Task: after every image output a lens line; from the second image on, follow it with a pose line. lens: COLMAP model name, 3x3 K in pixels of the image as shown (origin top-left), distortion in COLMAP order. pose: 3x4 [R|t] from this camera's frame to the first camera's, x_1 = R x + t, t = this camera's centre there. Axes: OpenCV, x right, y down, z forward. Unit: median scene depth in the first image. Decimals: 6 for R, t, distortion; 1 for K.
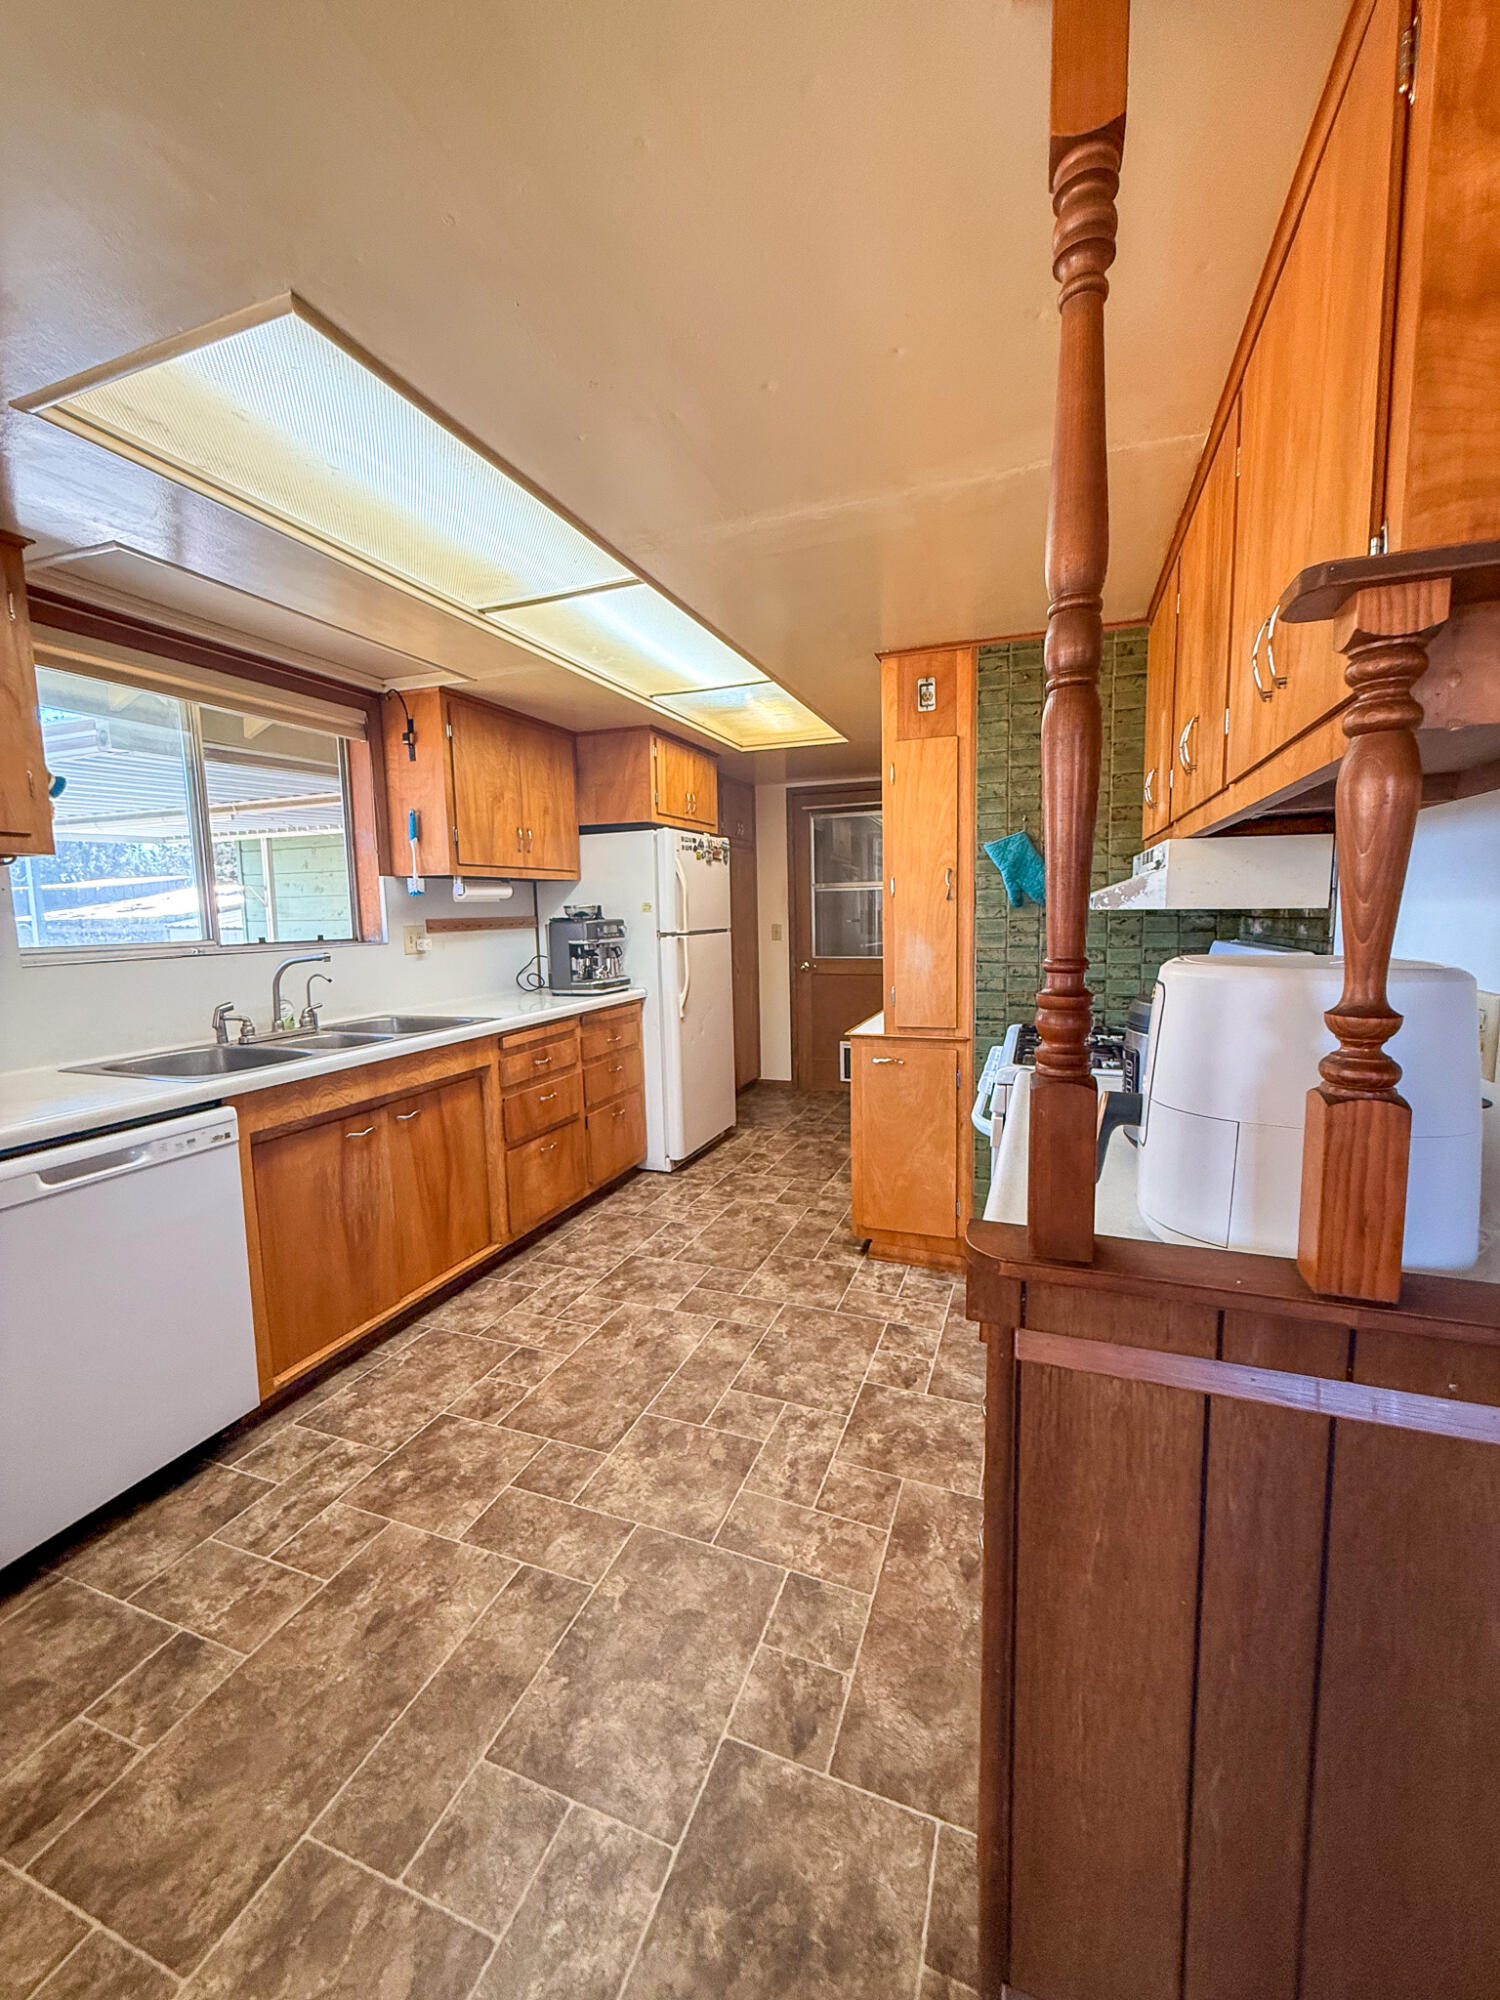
lens RADIAL K [[798.8, 0, 746.6], [0, 798.8, 995.6], [0, 0, 1]] dist [-0.001160, 0.000147]
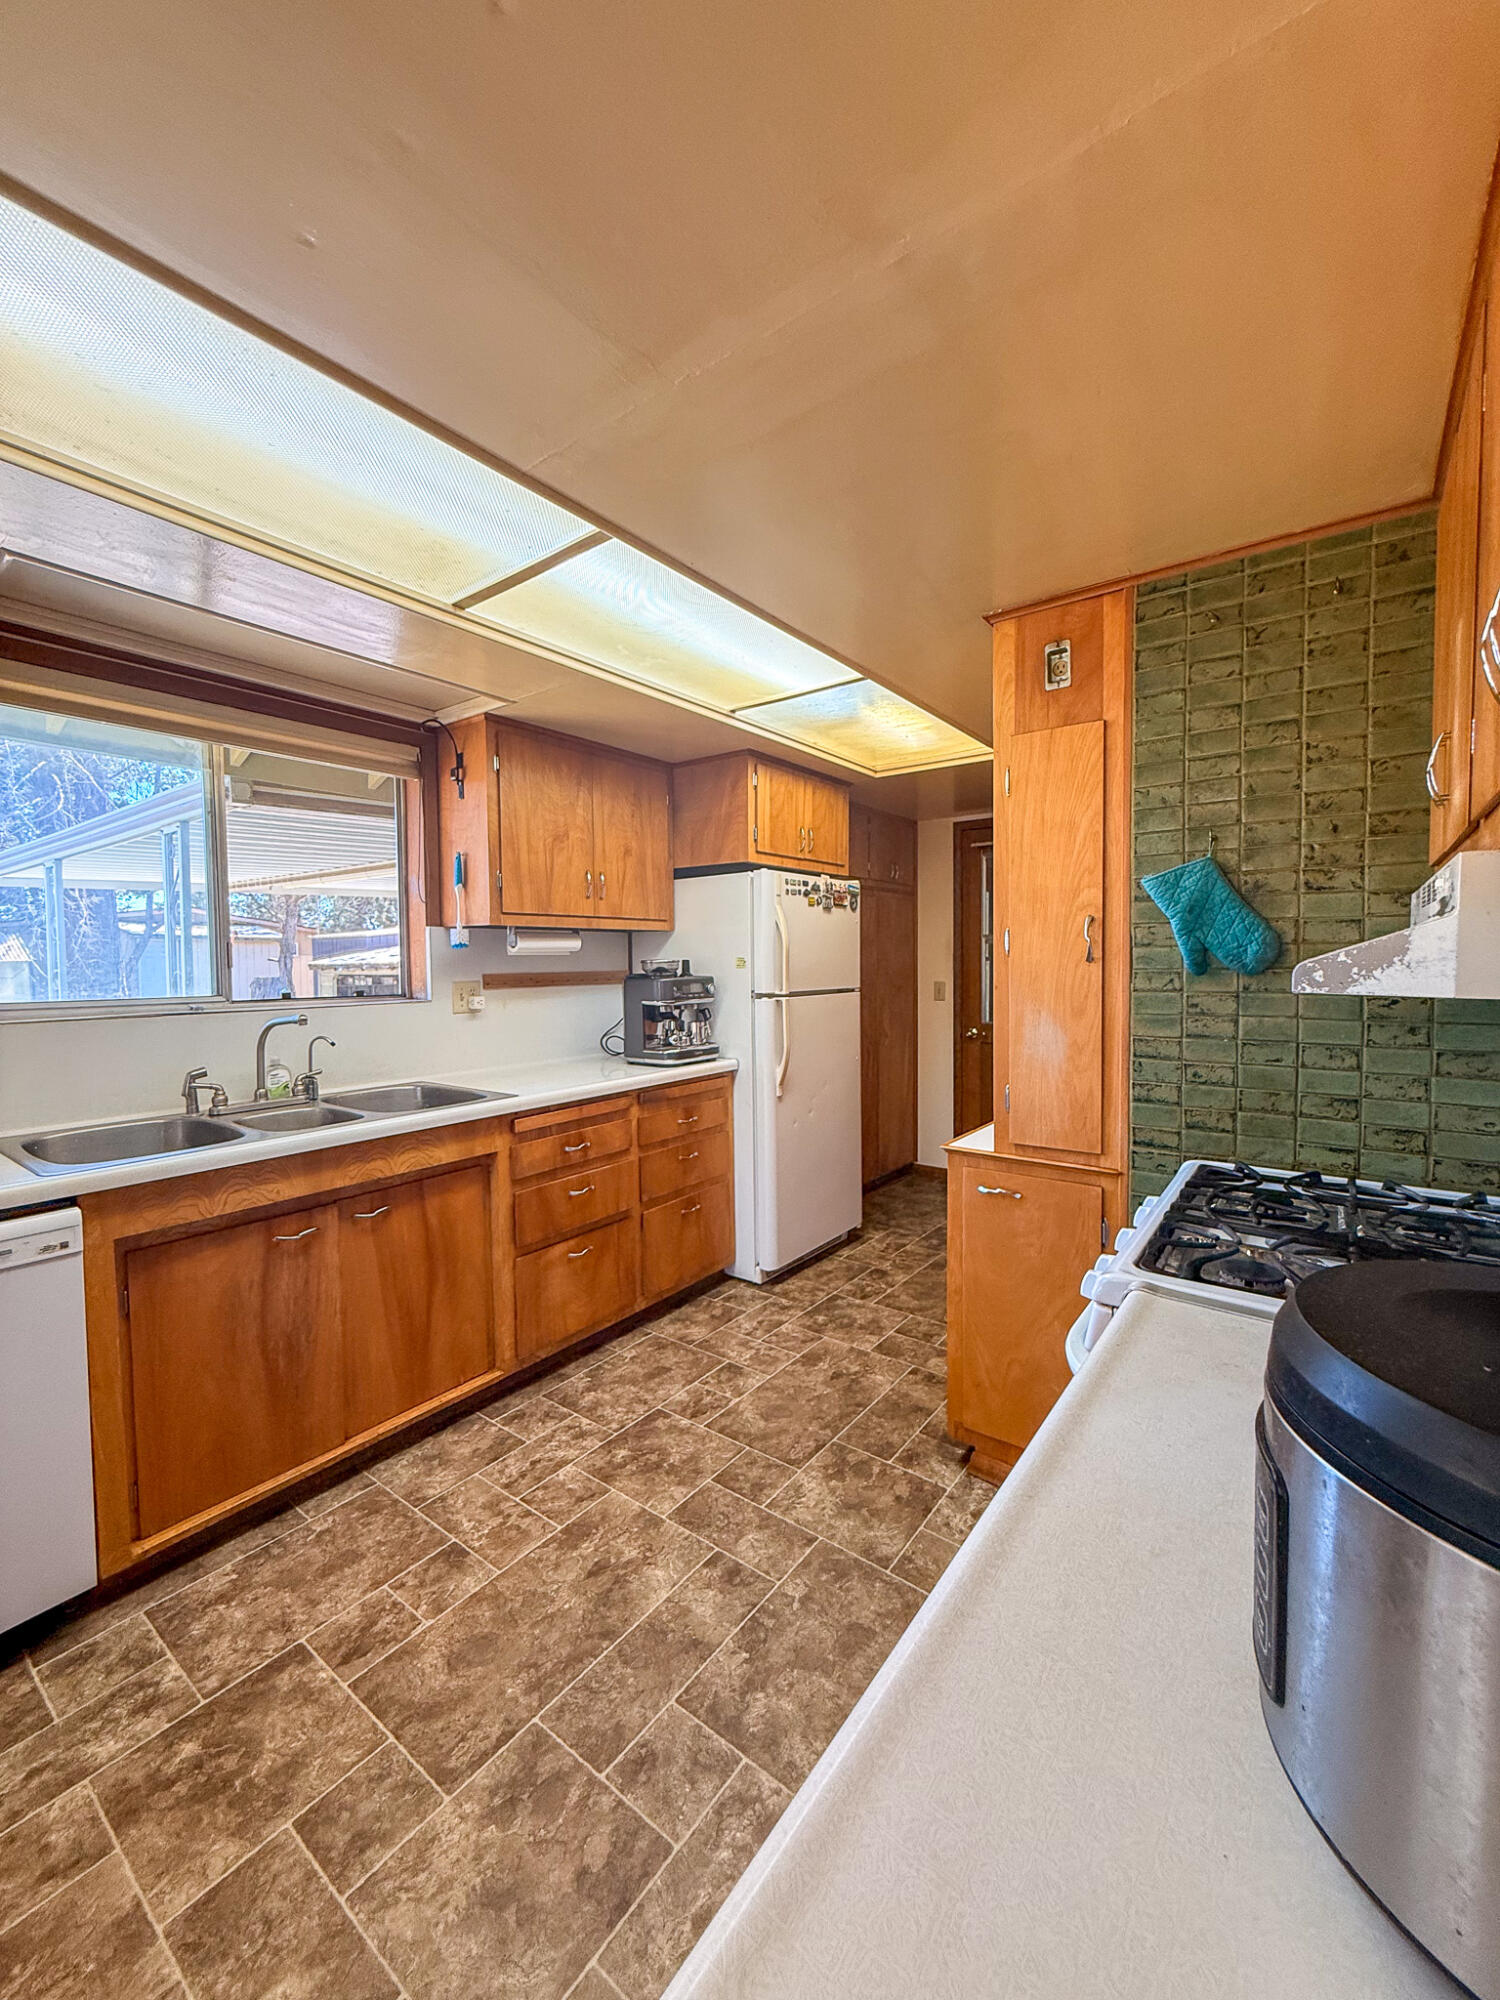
lens RADIAL K [[798.8, 0, 746.6], [0, 798.8, 995.6], [0, 0, 1]] dist [-0.001160, 0.000147]
pose [[0.959849, 0.024017, -0.279487, 0.144719], [-0.040787, 0.997689, -0.054342, -0.038125], [0.277536, 0.063559, 0.958611, 0.245073]]
